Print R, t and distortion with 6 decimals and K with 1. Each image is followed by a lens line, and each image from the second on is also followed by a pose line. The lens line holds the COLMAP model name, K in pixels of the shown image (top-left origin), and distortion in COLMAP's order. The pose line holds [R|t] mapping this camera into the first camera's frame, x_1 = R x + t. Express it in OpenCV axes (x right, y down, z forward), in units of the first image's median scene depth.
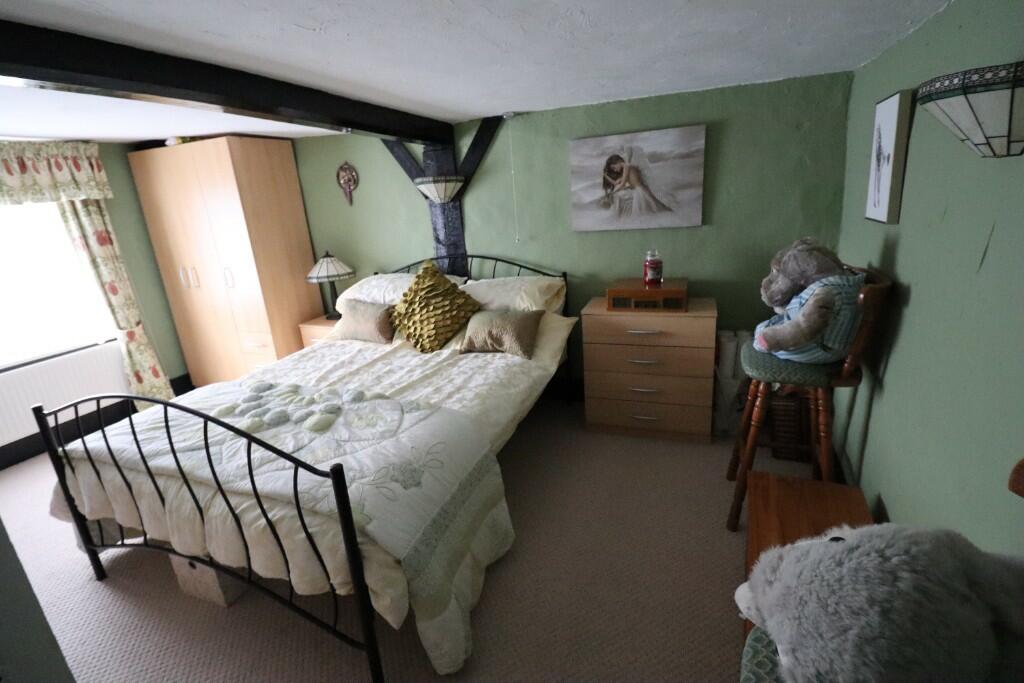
lens RADIAL K [[474.5, 0, 519.1], [0, 474.5, 329.4], [0, 0, 1]] dist [0.002717, -0.013736]
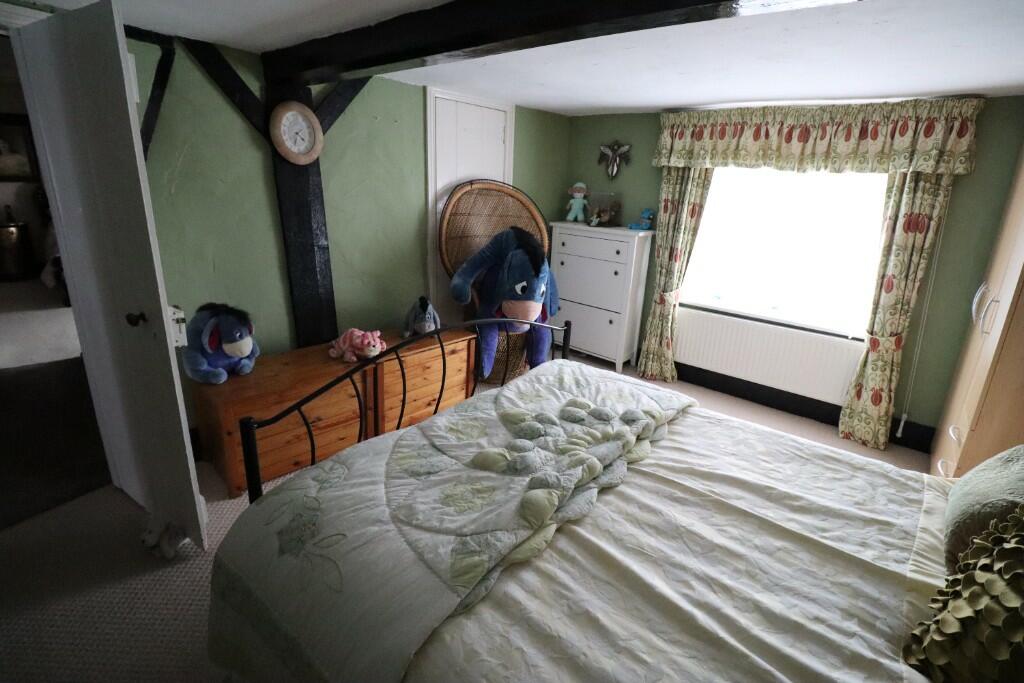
lens RADIAL K [[474.5, 0, 519.1], [0, 474.5, 329.4], [0, 0, 1]] dist [0.002717, -0.013736]
pose [[-0.324803, 0.312861, -0.892536, 0.105841], [-0.291946, 0.864451, 0.409258, -0.186338], [0.899595, 0.393501, -0.189438, 0.684460]]
